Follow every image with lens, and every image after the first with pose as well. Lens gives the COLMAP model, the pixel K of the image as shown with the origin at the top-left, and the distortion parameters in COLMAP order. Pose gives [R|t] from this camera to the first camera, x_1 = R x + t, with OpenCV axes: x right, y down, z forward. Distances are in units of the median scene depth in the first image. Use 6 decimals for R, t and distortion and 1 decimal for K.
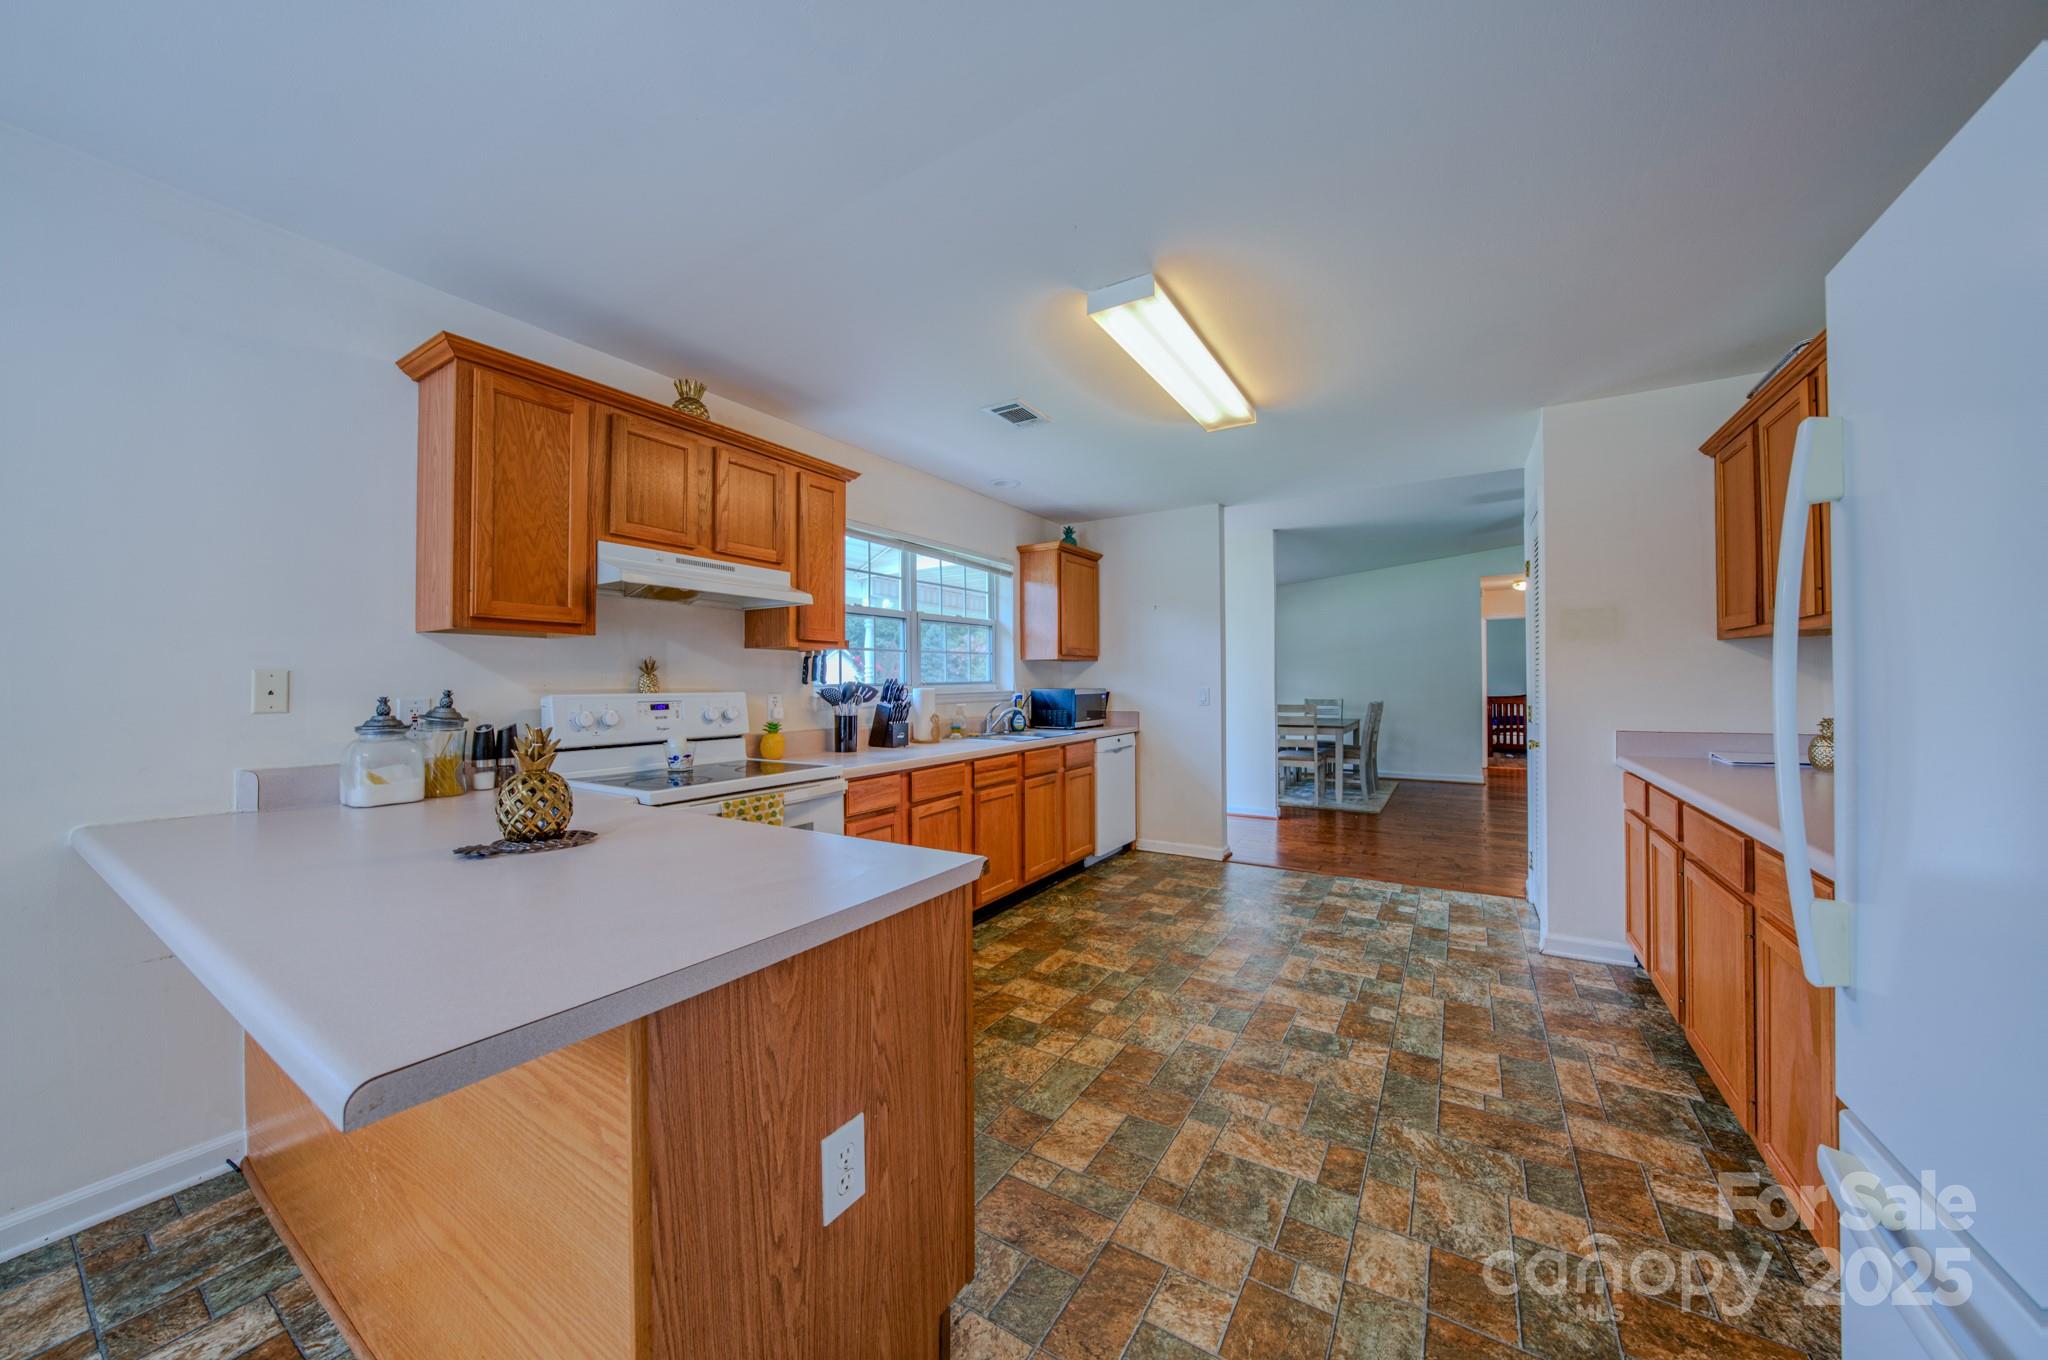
lens RADIAL K [[708.3, 0, 1018.2], [0, 708.3, 680.6], [0, 0, 1]] dist [-0.021592, 0.001244]
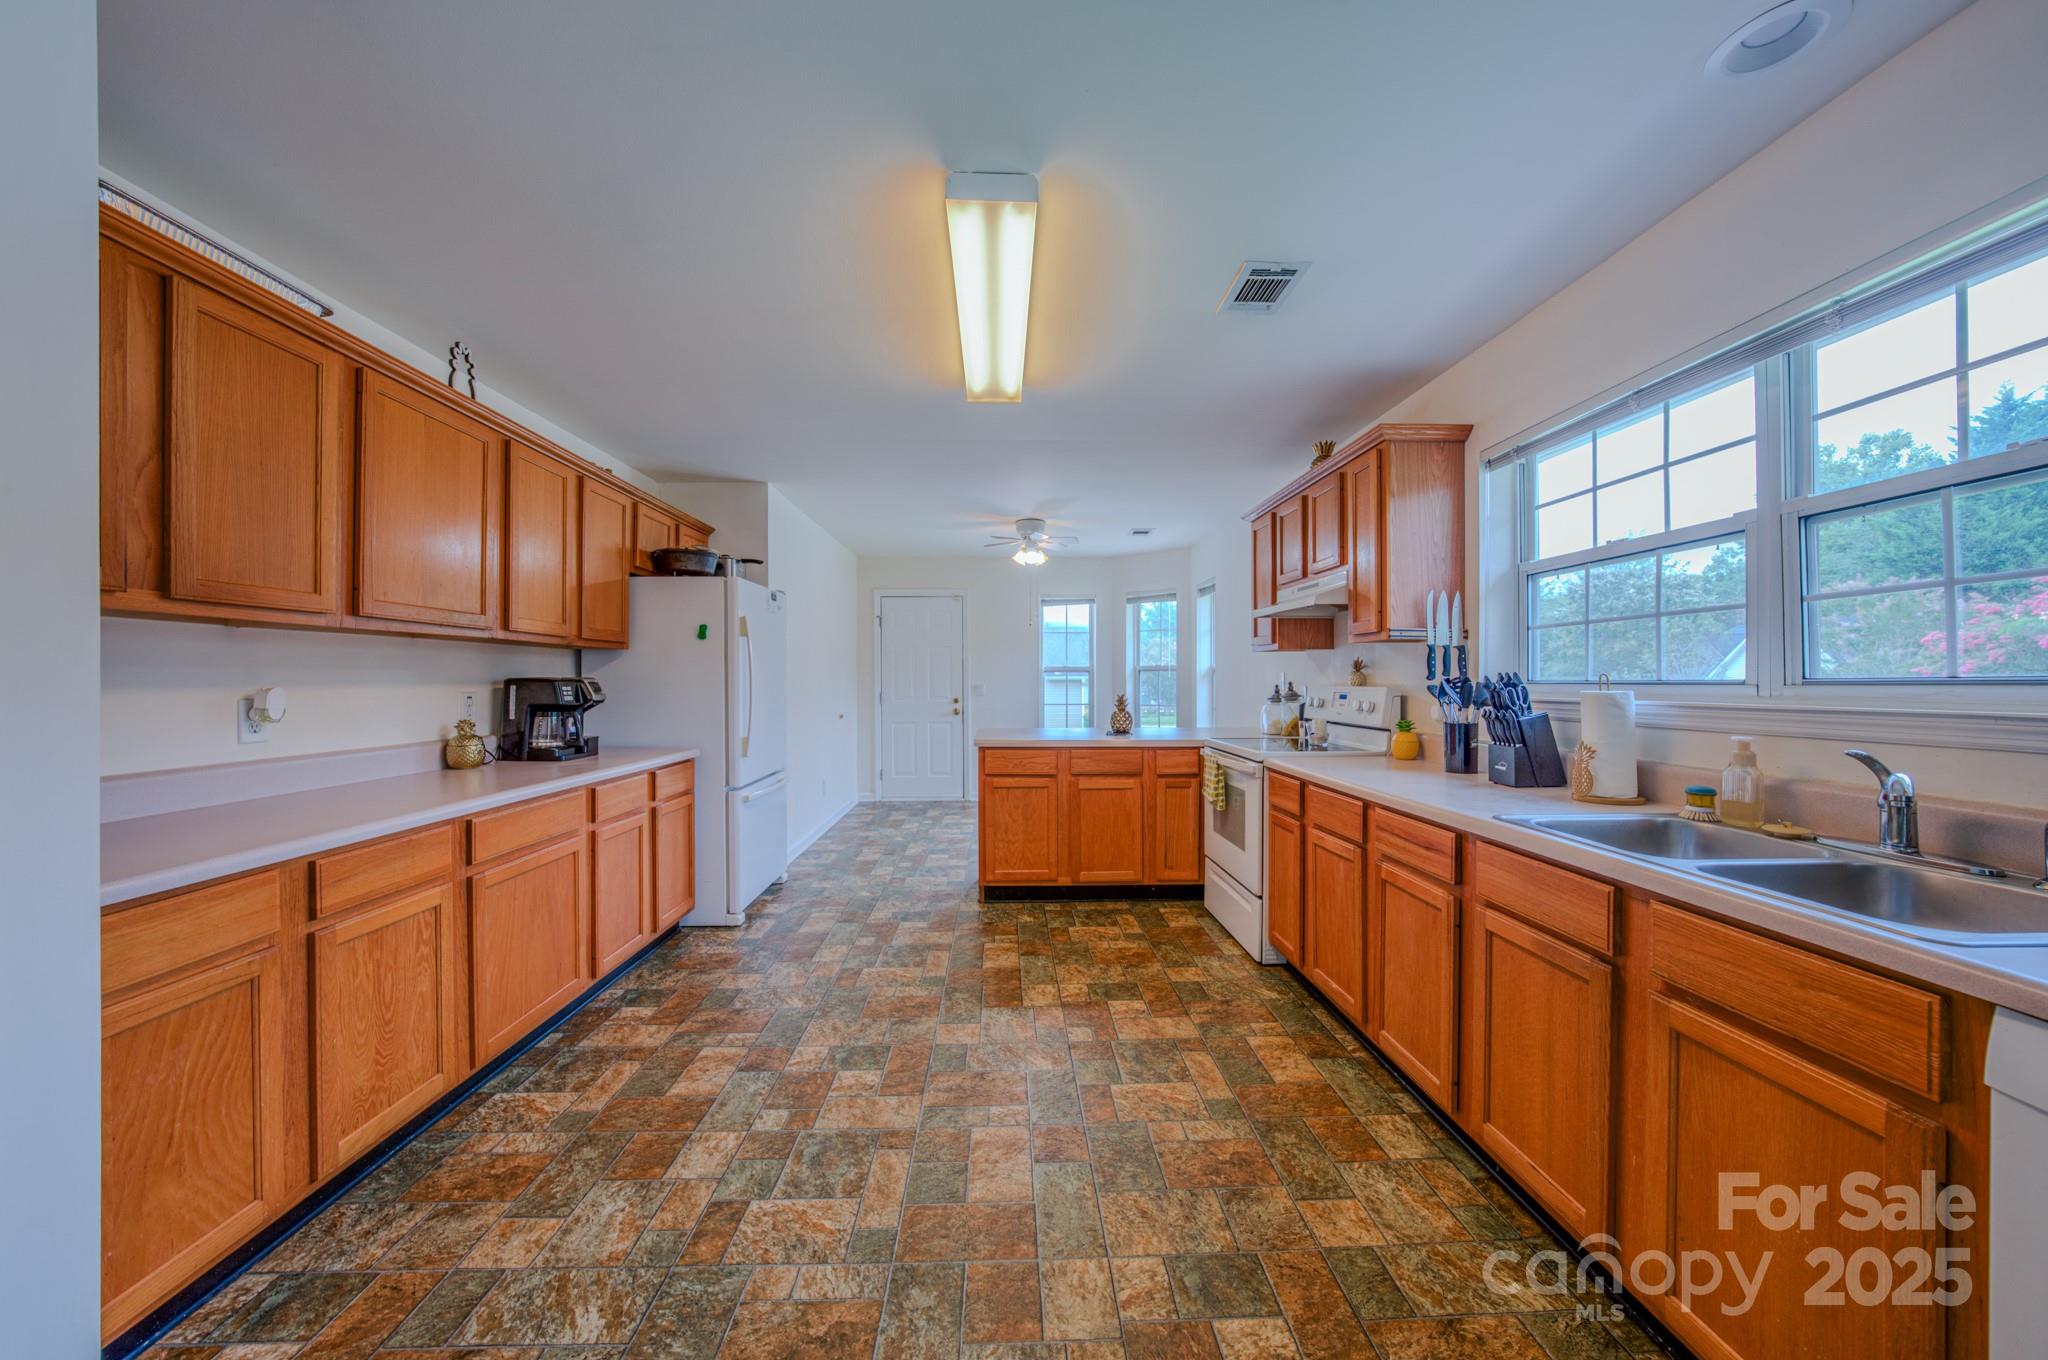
lens RADIAL K [[708.3, 0, 1019.2], [0, 708.3, 674.2], [0, 0, 1]] dist [-0.021592, 0.001244]
pose [[-0.832203, 0.003374, -0.554461, 0.705721], [0.008220, 0.999947, -0.006253, 0.000812], [0.554411, -0.009761, -0.832186, 1.758717]]
